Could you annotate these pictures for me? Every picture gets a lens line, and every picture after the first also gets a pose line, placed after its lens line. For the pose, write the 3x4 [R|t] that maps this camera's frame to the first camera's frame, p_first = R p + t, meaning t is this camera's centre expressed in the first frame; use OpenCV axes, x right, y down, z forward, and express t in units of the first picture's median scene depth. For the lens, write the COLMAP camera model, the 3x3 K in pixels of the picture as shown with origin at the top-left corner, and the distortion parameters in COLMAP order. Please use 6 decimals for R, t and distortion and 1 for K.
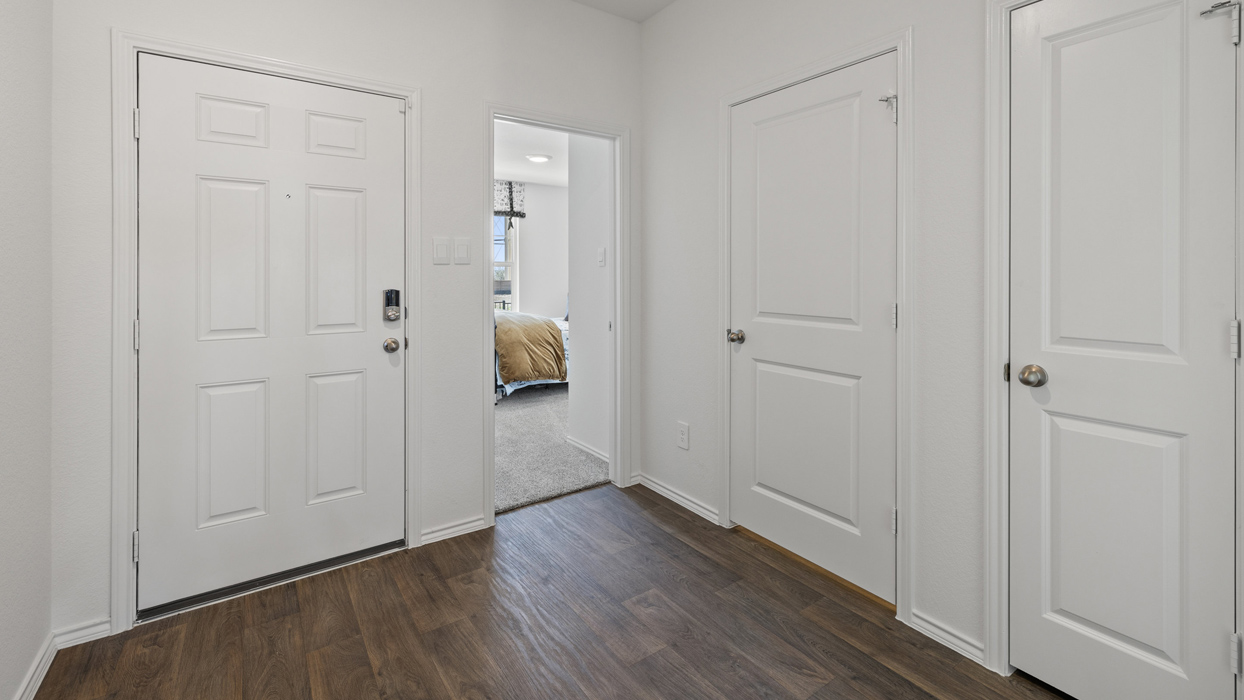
lens RADIAL K [[530.6, 0, 623.7], [0, 530.6, 350.1], [0, 0, 1]] dist [-0.001540, -0.000877]
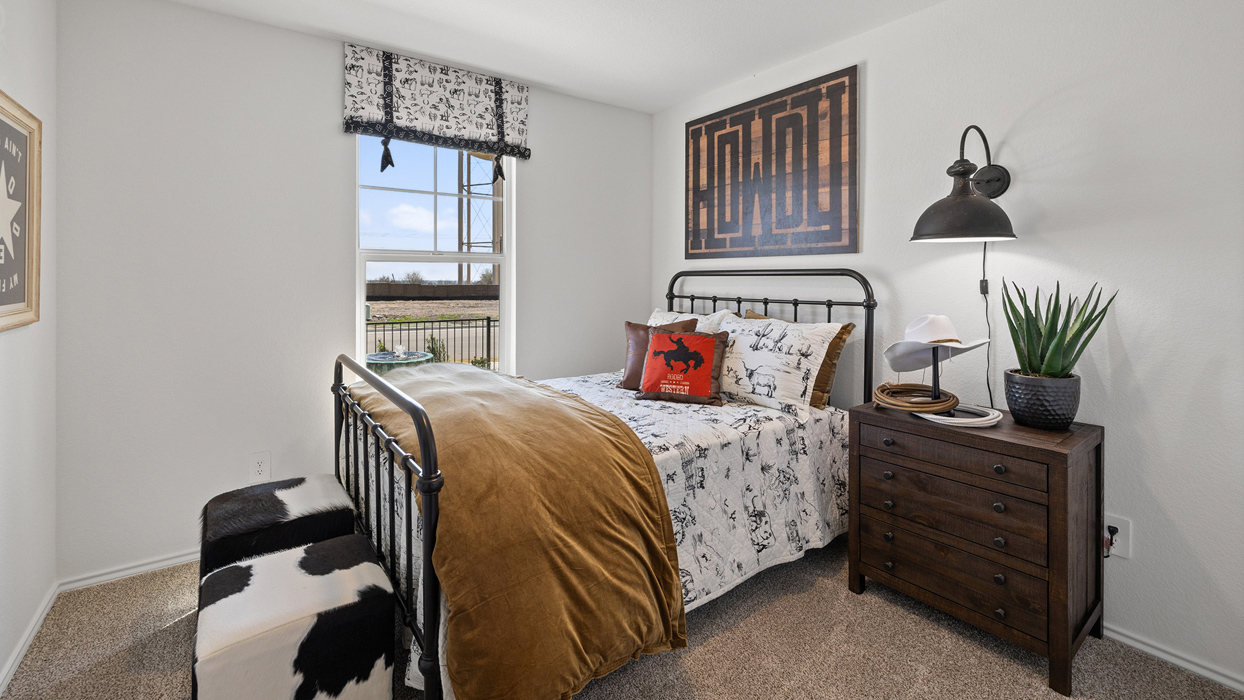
lens RADIAL K [[530.6, 0, 622.4], [0, 530.6, 350.3], [0, 0, 1]] dist [-0.001540, -0.000877]
pose [[0.999802, 0.002537, 0.019740, -0.115188], [-0.002393, 0.999970, -0.007317, -0.079985], [-0.019758, 0.007269, 0.999778, 0.543234]]
